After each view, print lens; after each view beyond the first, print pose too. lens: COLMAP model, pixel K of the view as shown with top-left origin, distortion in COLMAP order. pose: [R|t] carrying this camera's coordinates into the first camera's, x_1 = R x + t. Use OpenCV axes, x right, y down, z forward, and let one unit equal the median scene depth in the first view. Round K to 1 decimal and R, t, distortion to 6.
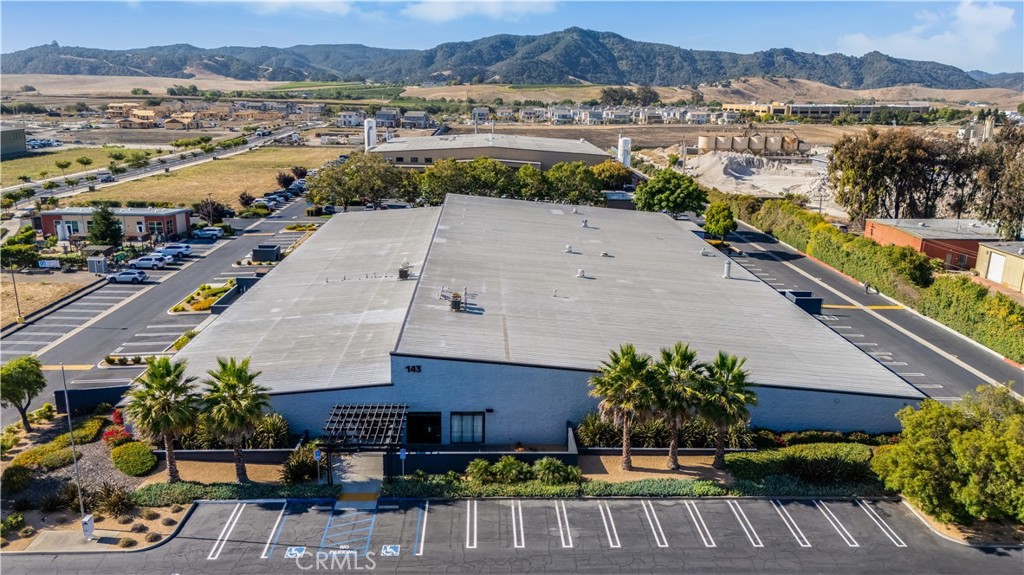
lens RADIAL K [[790.6, 0, 512.0], [0, 790.6, 287.5], [0, 0, 1]] dist [0.086049, -0.096710]
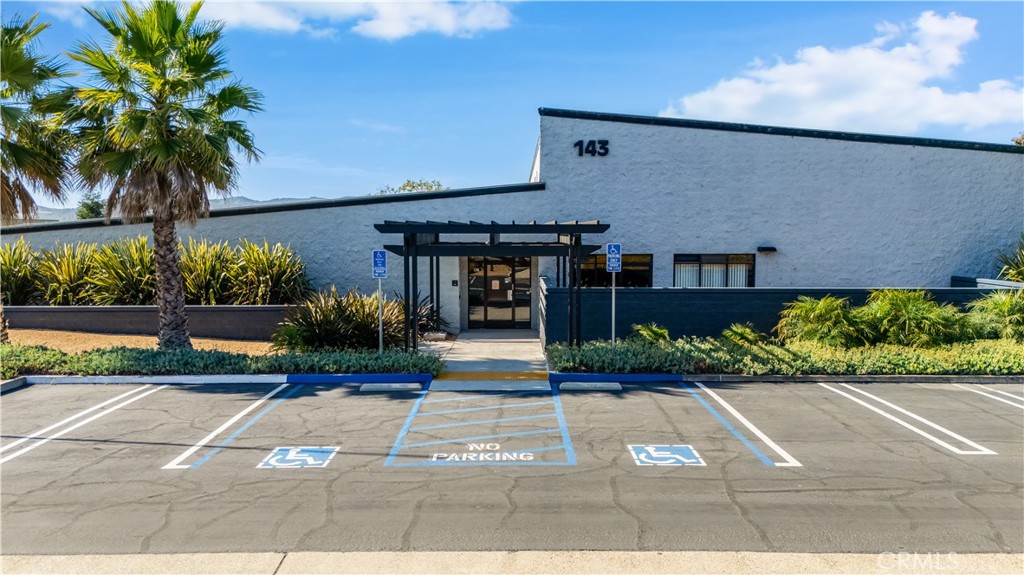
lens RADIAL K [[790.6, 0, 512.0], [0, 790.6, 287.5], [0, 0, 1]] dist [0.086049, -0.096710]
pose [[0.999009, -0.009924, -0.043398, -0.154514], [0.002336, 0.985180, -0.171506, 0.260926], [0.044456, 0.171234, 0.984227, 0.600088]]
